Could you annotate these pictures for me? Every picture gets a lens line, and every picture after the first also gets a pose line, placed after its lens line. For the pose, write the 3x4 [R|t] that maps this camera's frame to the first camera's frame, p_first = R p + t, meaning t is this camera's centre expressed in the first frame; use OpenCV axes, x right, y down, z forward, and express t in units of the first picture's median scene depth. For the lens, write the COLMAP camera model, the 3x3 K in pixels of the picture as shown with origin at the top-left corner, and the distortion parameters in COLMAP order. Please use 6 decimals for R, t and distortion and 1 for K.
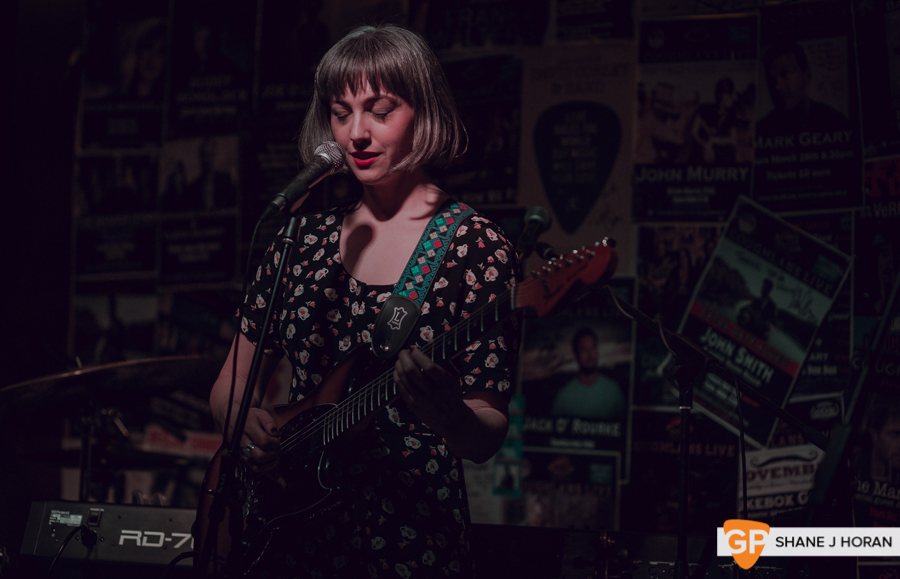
lens RADIAL K [[2571.3, 0, 450.5], [0, 2571.3, 205.3], [0, 0, 1]] dist [-0.013948, -0.878027]
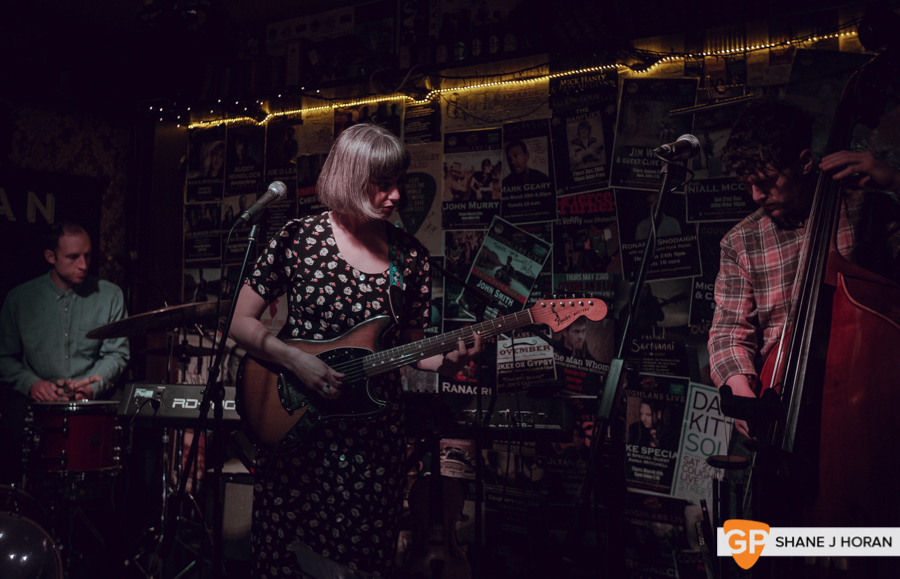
lens RADIAL K [[884.2, 0, 431.3], [0, 884.2, 220.8], [0, 0, 1]] dist [-0.005547, -0.005035]
pose [[0.996957, -0.014948, 0.076510, 0.007611], [0.015787, 0.999822, -0.010366, 0.006972], [-0.076341, 0.011543, 0.997015, 0.295651]]
